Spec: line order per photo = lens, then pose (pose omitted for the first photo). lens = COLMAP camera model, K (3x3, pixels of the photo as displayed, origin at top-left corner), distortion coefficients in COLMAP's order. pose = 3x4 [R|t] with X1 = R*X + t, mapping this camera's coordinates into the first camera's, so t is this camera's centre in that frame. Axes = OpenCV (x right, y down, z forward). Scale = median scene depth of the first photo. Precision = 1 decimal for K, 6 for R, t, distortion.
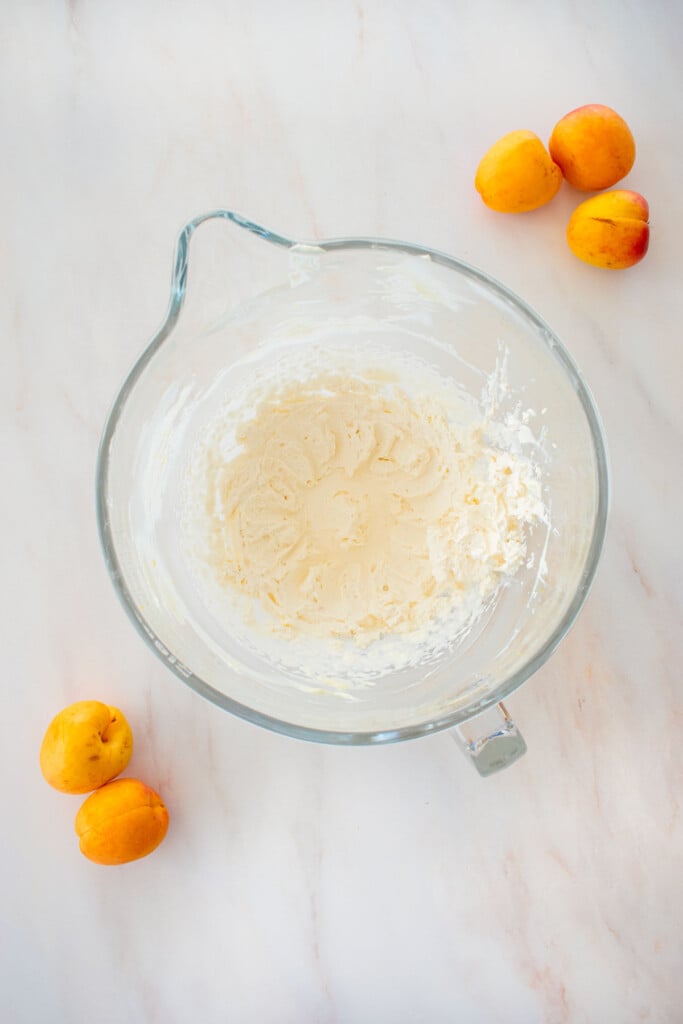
lens RADIAL K [[913.8, 0, 344.7], [0, 913.8, 512.4], [0, 0, 1]] dist [-0.098682, 0.022833]
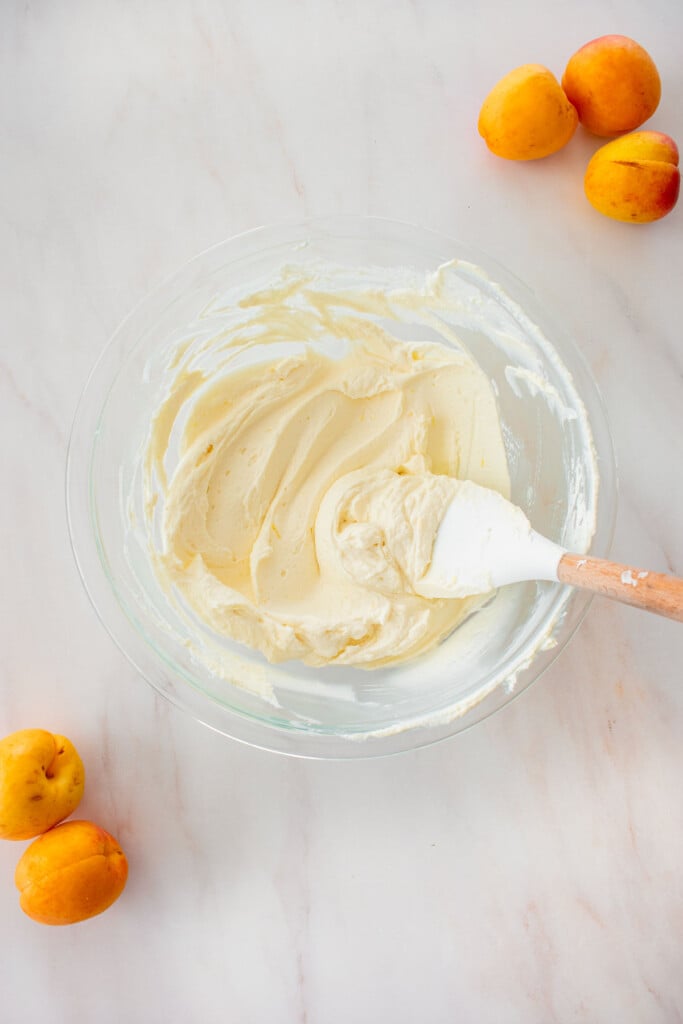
lens RADIAL K [[913.8, 0, 344.7], [0, 913.8, 512.4], [0, 0, 1]] dist [-0.098682, 0.022833]
pose [[0.999892, -0.010578, 0.010154, 0.002731], [0.010808, 0.999681, -0.022836, 0.027587], [-0.009909, 0.022944, 0.999688, 0.148175]]
